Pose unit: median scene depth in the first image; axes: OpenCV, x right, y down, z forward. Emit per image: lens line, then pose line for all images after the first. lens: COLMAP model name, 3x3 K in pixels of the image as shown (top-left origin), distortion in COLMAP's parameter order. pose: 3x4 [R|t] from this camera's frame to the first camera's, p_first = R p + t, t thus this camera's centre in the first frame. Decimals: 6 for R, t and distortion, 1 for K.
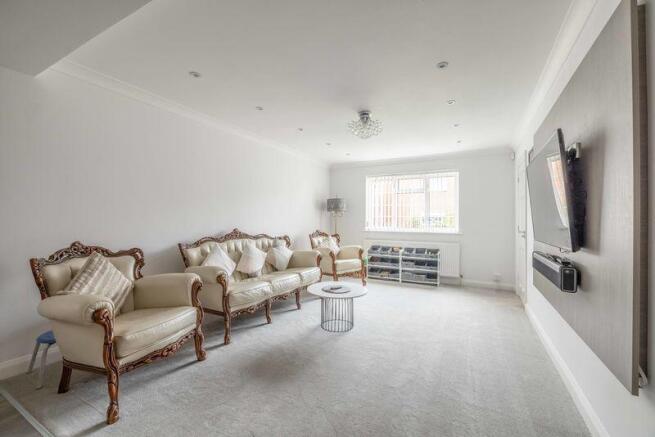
lens RADIAL K [[274.2, 0, 327.6], [0, 274.2, 219.8], [0, 0, 1]] dist [0.003685, -0.000028]
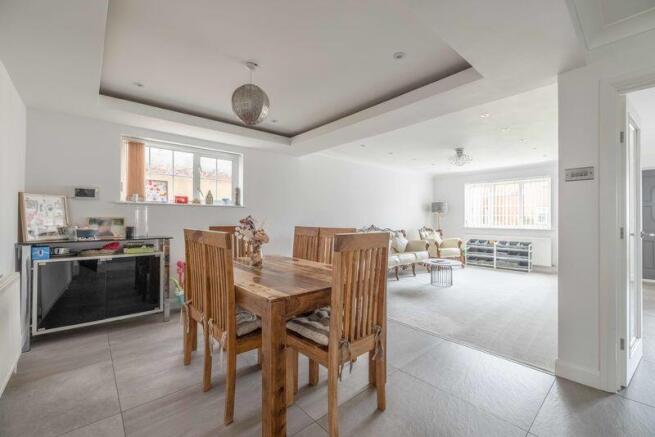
lens RADIAL K [[274.2, 0, 325.2], [0, 274.2, 216.7], [0, 0, 1]] dist [0.003685, -0.000028]
pose [[0.937214, -0.006558, -0.348693, -0.024585], [0.006234, 0.999978, -0.002051, -0.010800], [0.348698, -0.000252, 0.937235, -0.456360]]
